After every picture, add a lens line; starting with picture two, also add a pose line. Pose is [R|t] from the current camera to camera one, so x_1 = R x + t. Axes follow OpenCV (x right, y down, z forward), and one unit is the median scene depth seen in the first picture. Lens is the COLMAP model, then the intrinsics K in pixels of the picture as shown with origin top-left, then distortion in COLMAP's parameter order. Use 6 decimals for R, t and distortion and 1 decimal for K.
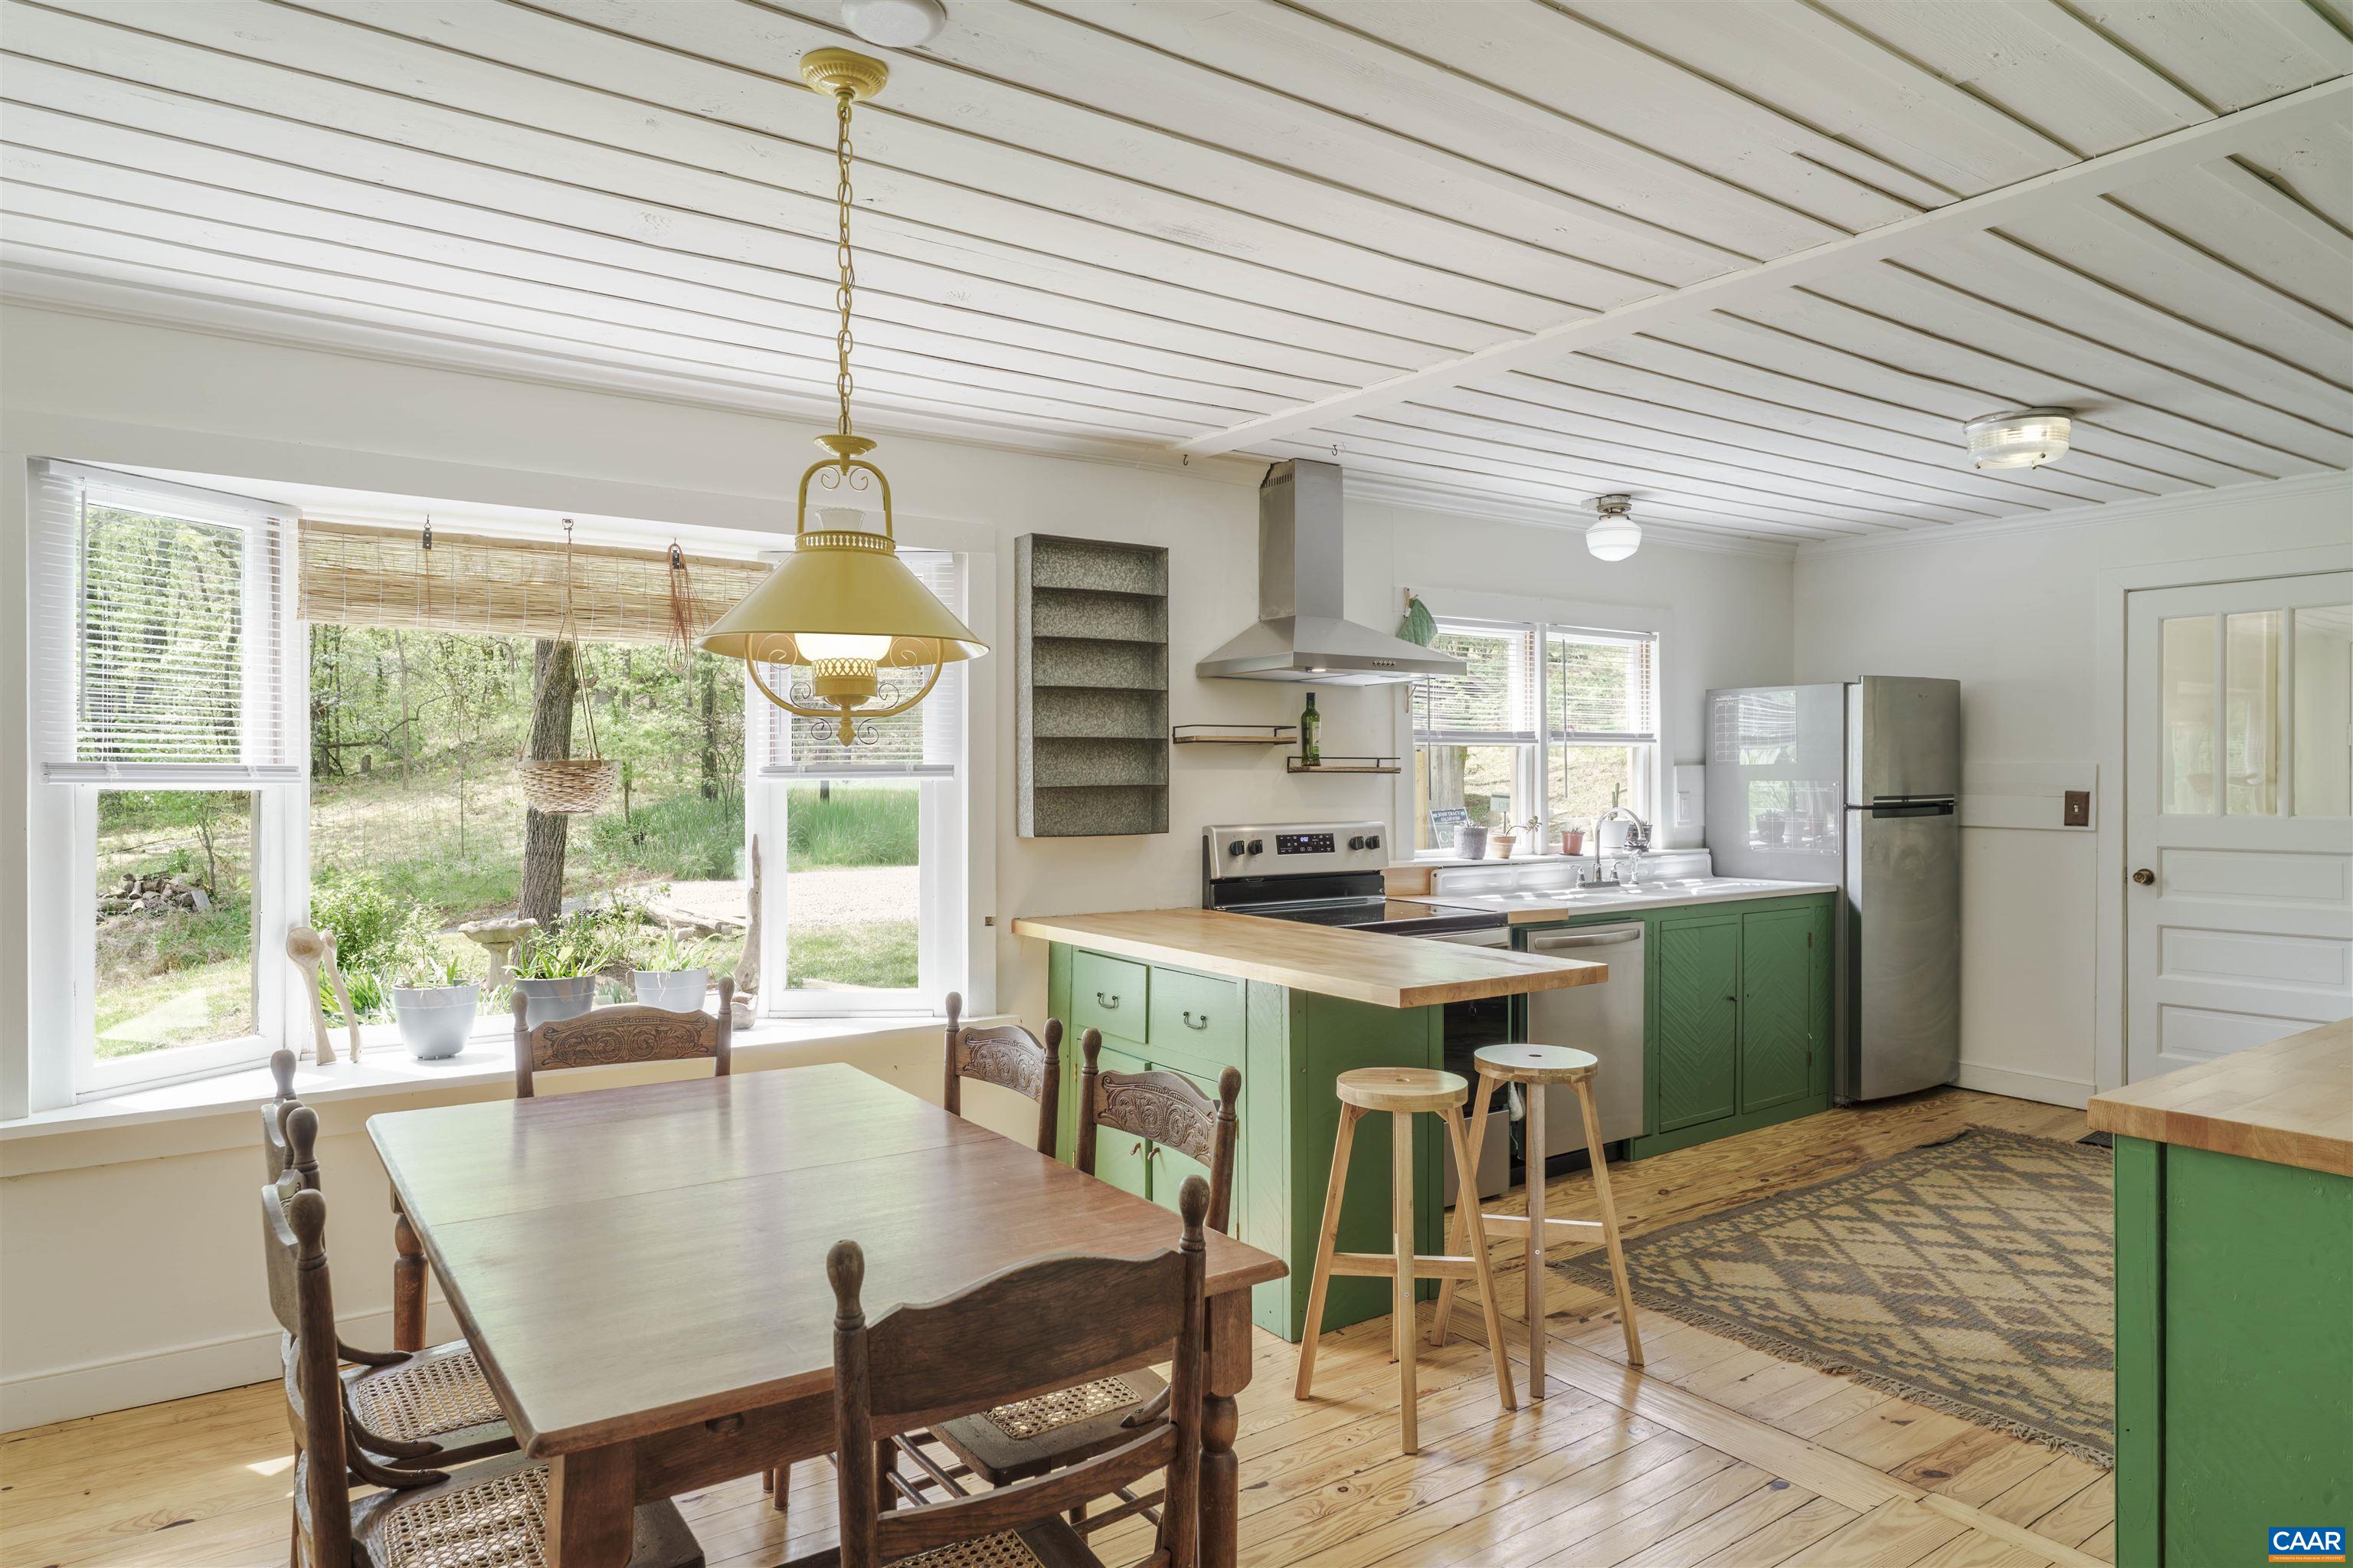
lens RADIAL K [[1408.5, 0, 1176.5], [0, 1408.5, 784.0], [0, 0, 1]] dist [0.001108, 0.000893]
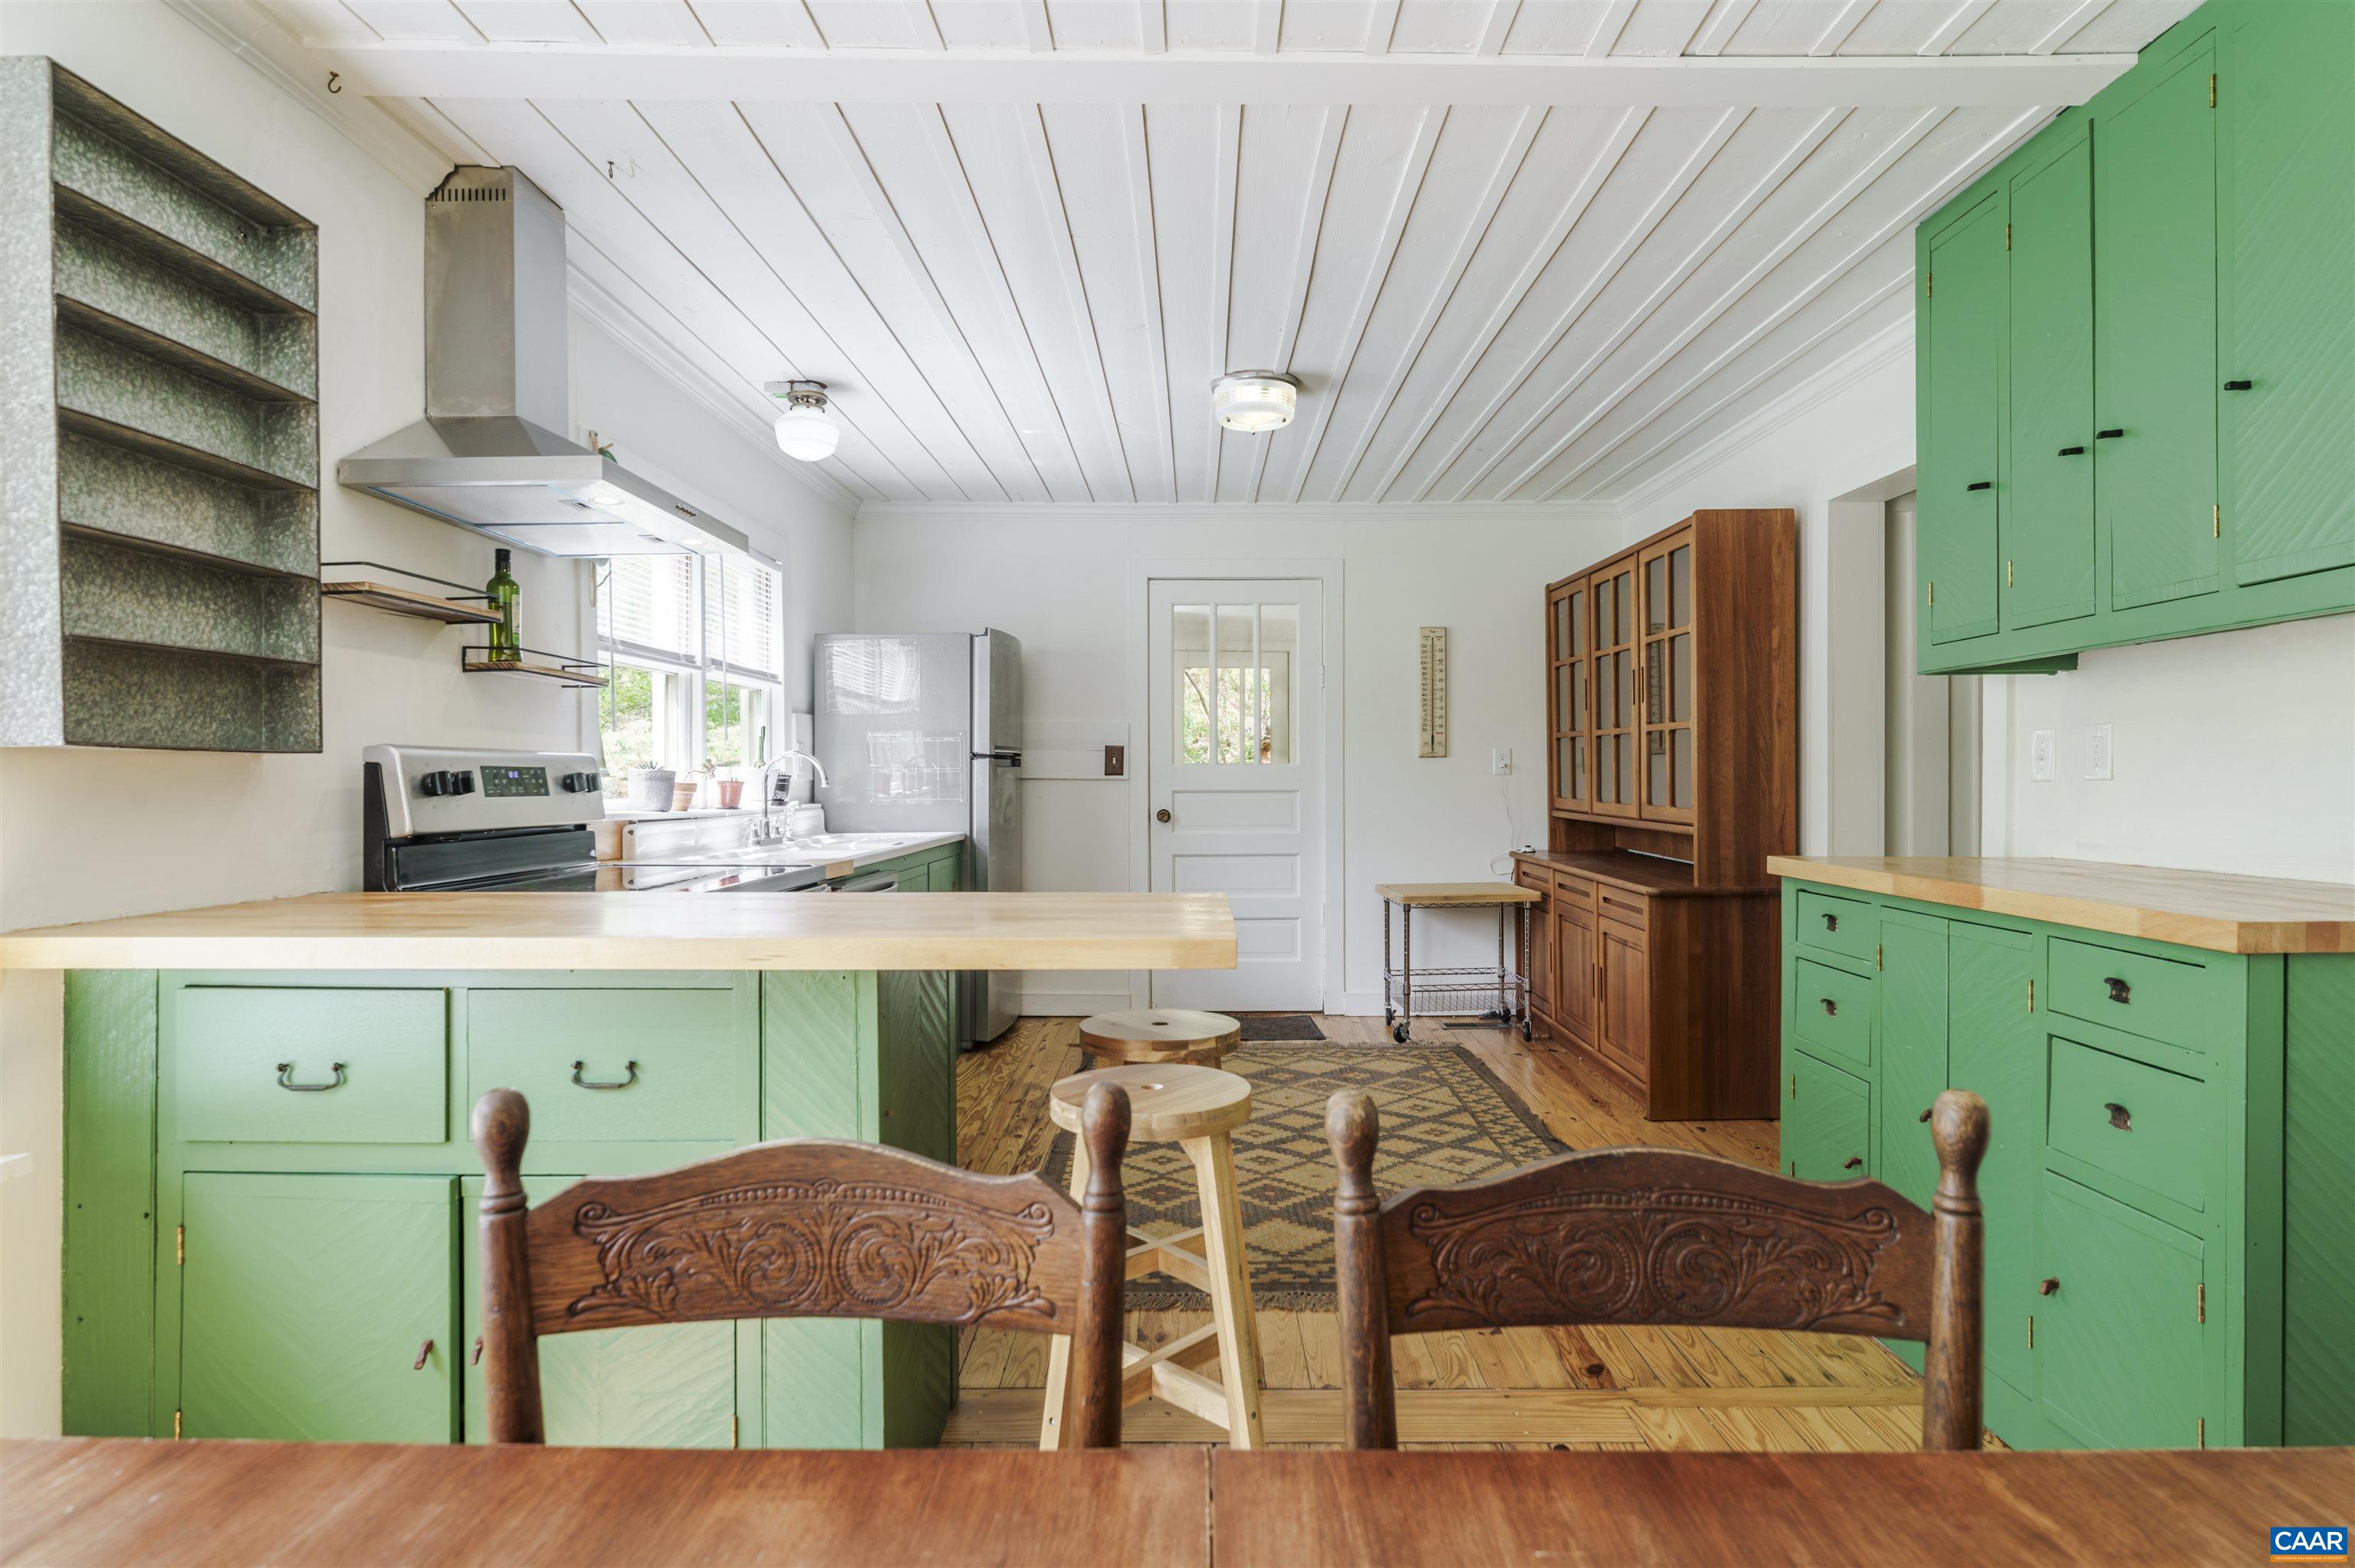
lens RADIAL K [[1229.6, 0, 1187.4], [0, 1229.6, 791.8], [0, 0, 1]] dist [-0.001181, -0.000237]
pose [[0.581602, -0.008262, 0.813432, -0.184446], [0.008680, 0.999955, 0.003950, 0.047602], [-0.813427, 0.004764, 0.581647, 0.424367]]
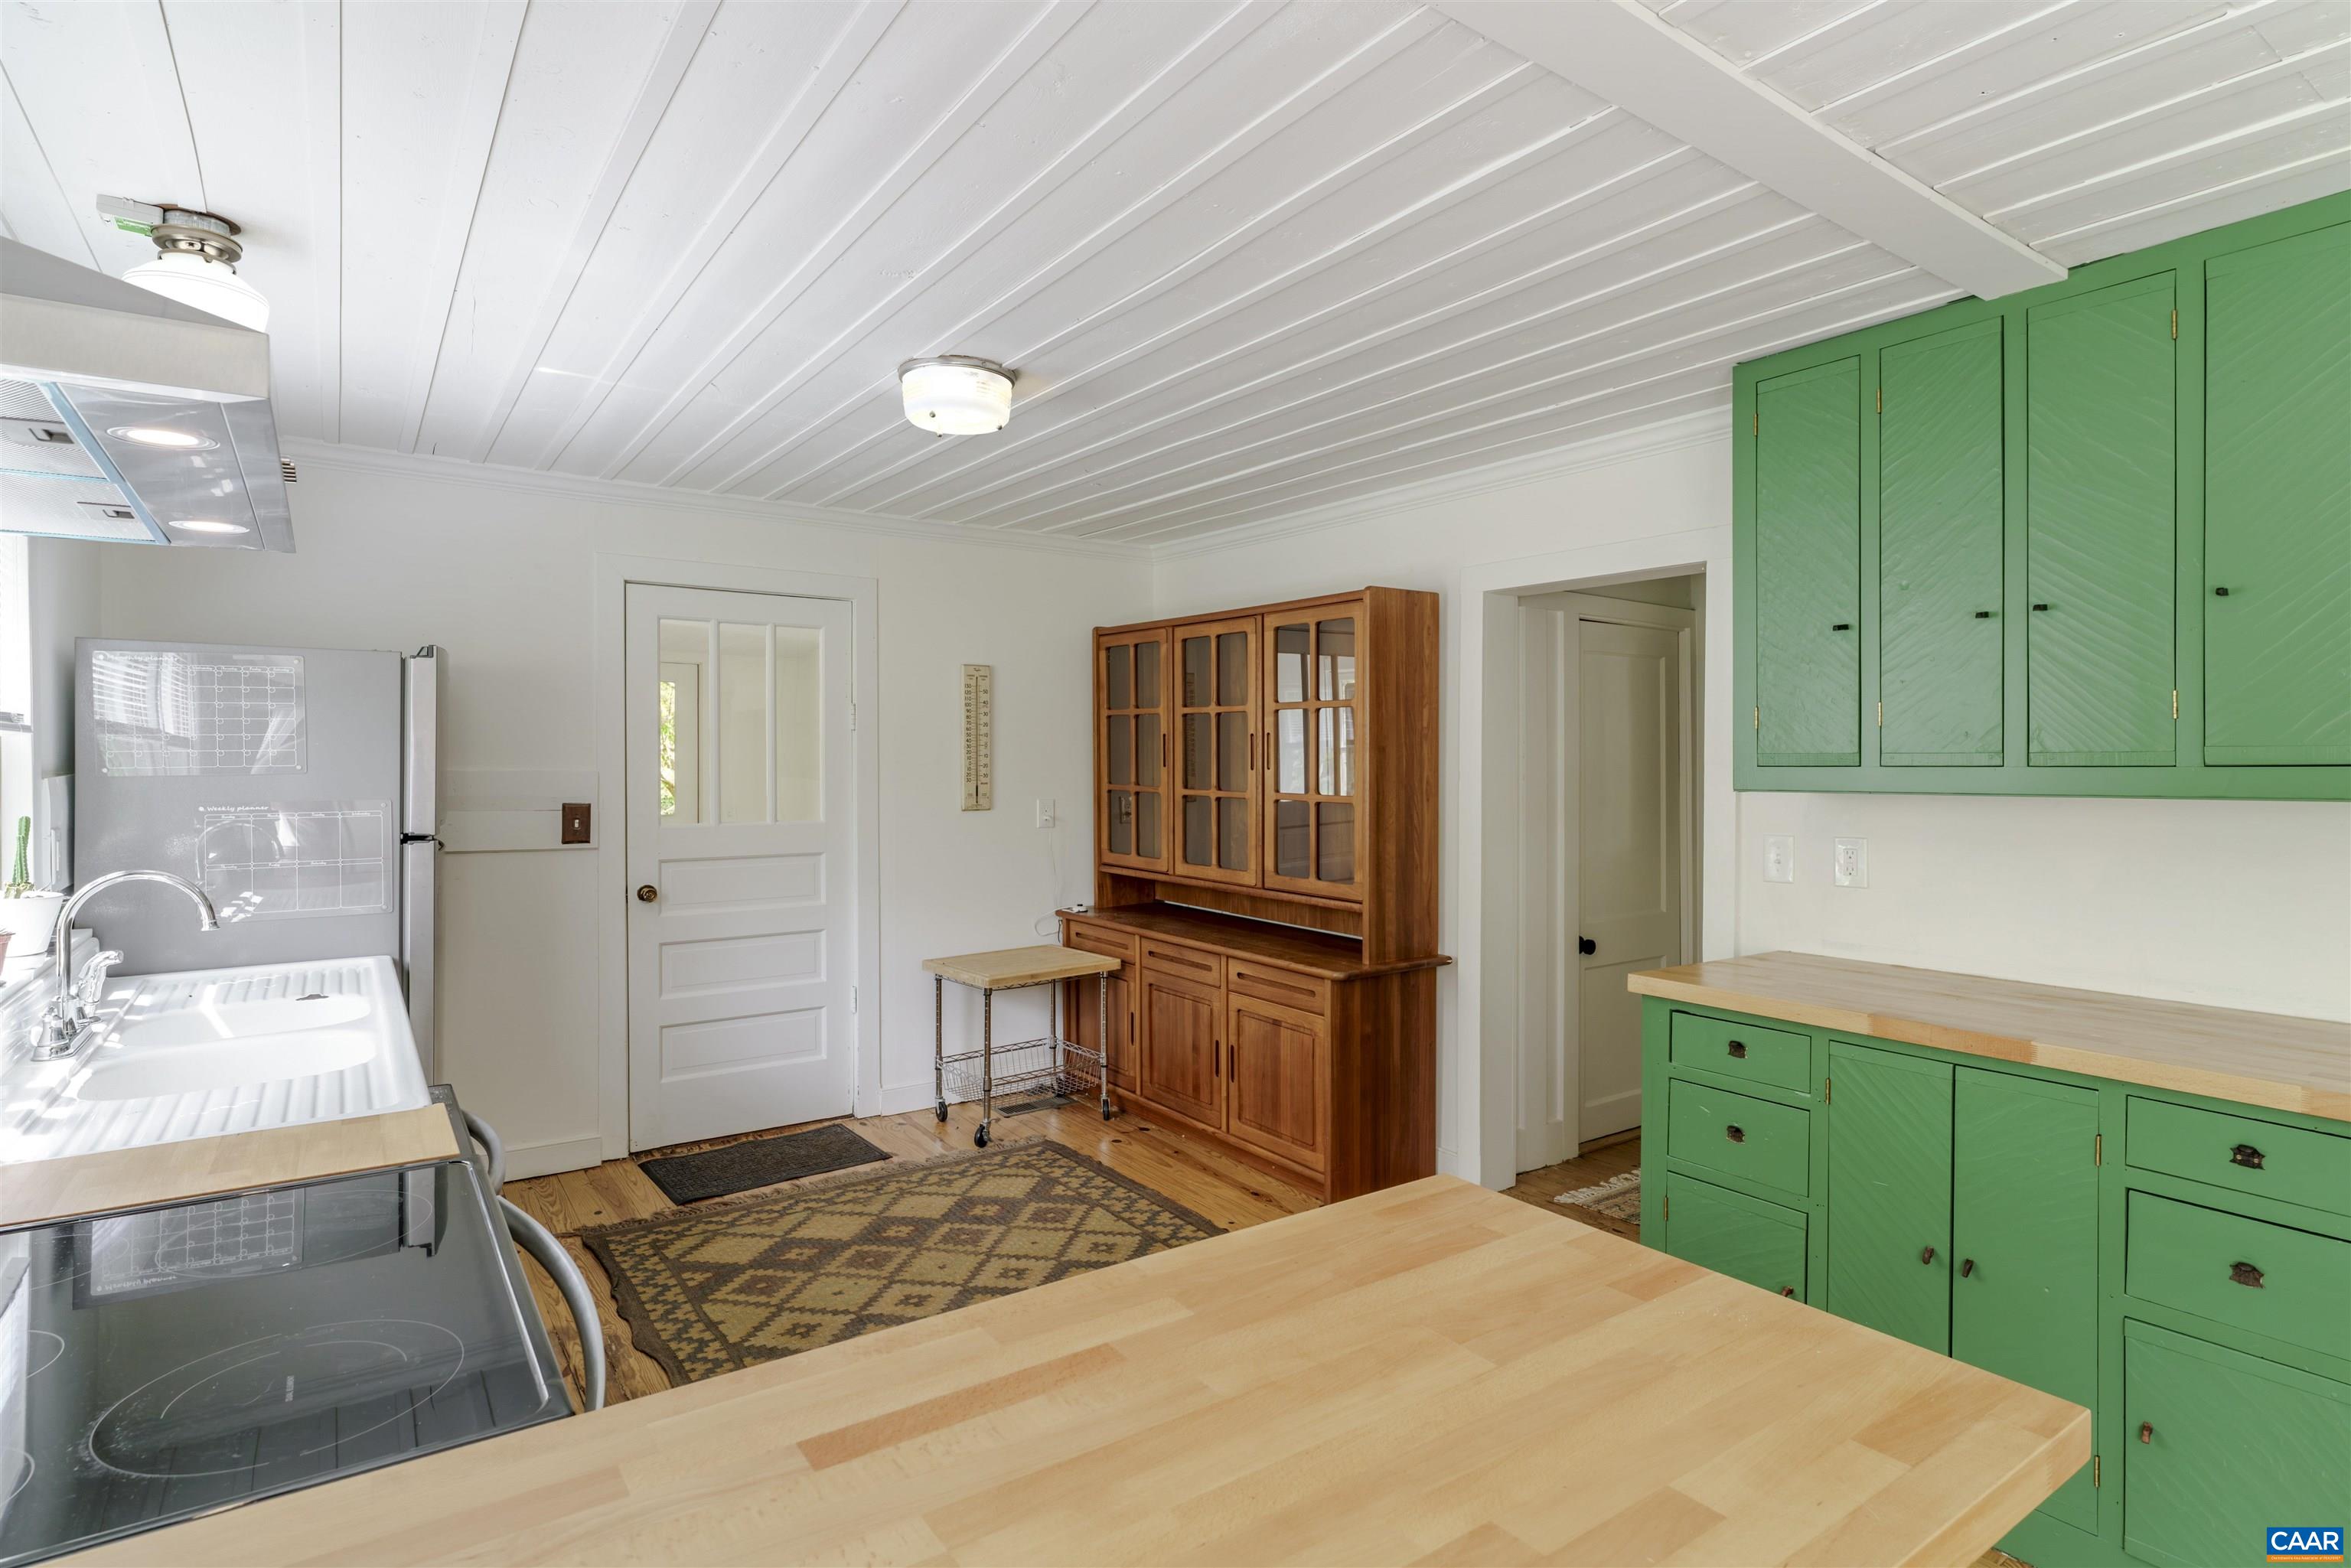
lens RADIAL K [[1176.8, 0, 1175.2], [0, 1176.8, 764.8], [0, 0, 1]] dist [-0.003713, -0.000110]
pose [[0.002195, -0.000744, 0.999997, -0.096949], [0.011600, 0.999932, 0.000719, -0.017405], [-0.999930, 0.011598, 0.002203, 0.748614]]
